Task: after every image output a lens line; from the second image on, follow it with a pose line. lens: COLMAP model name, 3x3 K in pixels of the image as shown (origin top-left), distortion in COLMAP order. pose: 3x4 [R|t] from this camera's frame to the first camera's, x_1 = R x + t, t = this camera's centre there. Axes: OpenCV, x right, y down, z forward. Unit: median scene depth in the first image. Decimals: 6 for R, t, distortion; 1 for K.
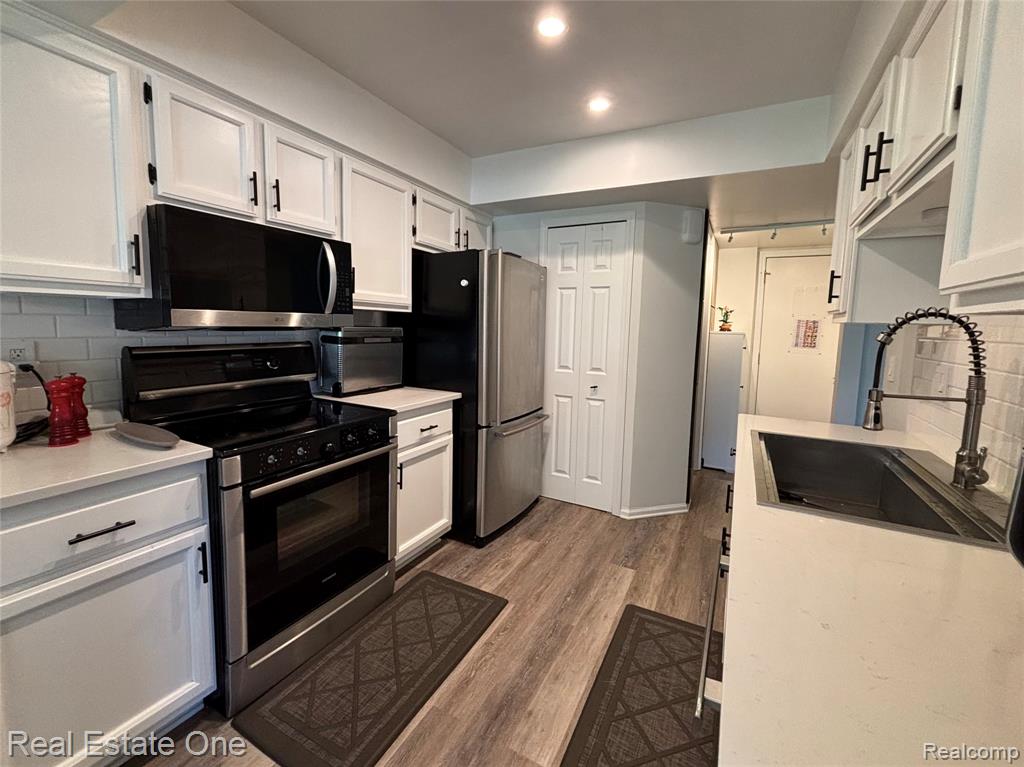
lens RADIAL K [[433.2, 0, 515.8], [0, 433.2, 362.1], [0, 0, 1]] dist [0.010722, -0.000164]
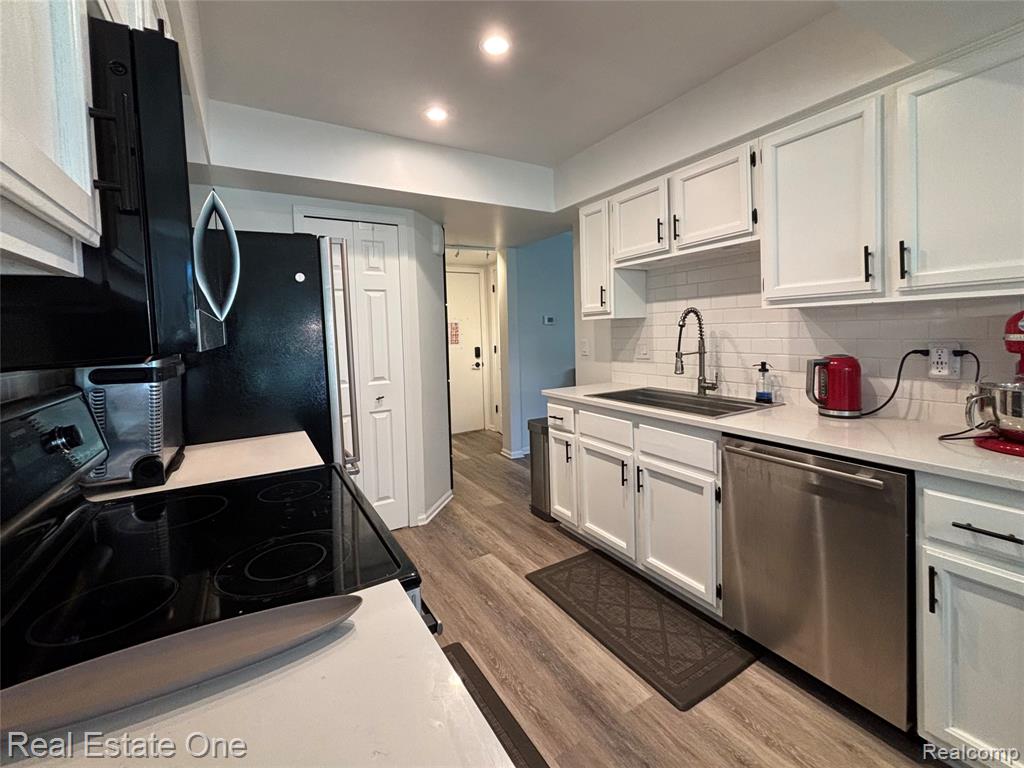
lens RADIAL K [[441.8, 0, 512.7], [0, 441.8, 340.8], [0, 0, 1]] dist [0.001132, 0.000102]
pose [[0.519014, -0.062899, 0.852449, -0.658661], [0.121210, 0.992627, -0.000556, -0.039692], [-0.846128, 0.103614, 0.522811, 0.363890]]
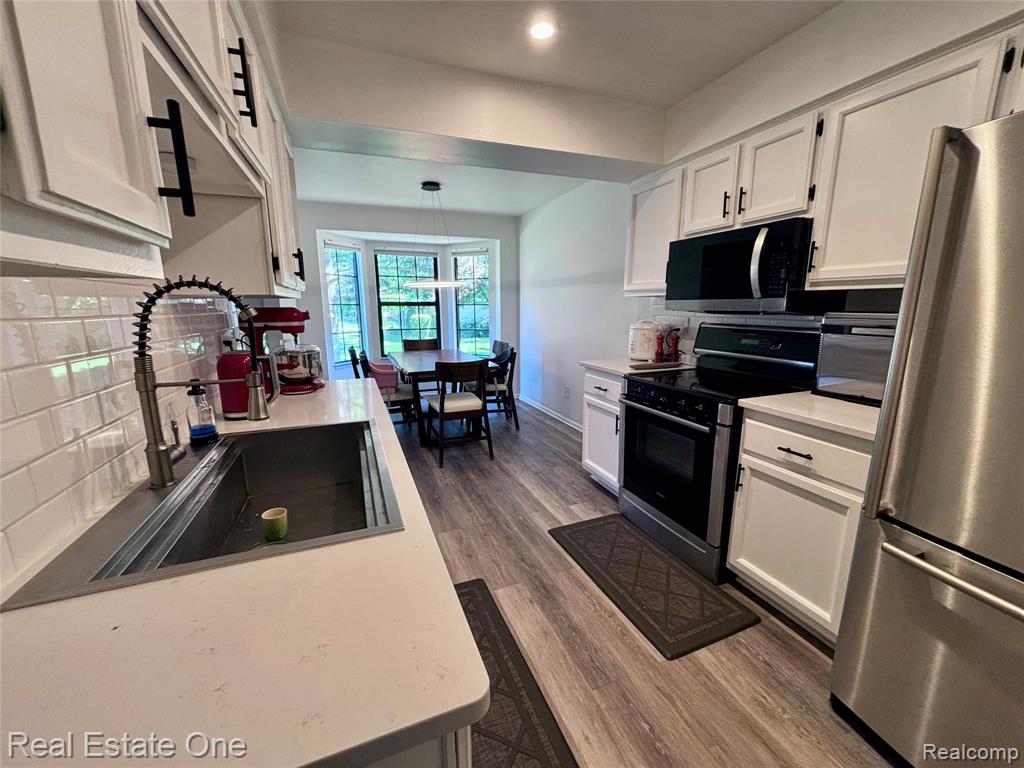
lens RADIAL K [[413.3, 0, 512.2], [0, 413.3, 382.4], [0, 0, 1]] dist [-0.000011, -0.000010]
pose [[-0.651525, 0.119440, -0.749166, 0.647081], [-0.080280, 0.971128, 0.224645, -0.083013], [0.754367, 0.206505, -0.623125, 1.109970]]
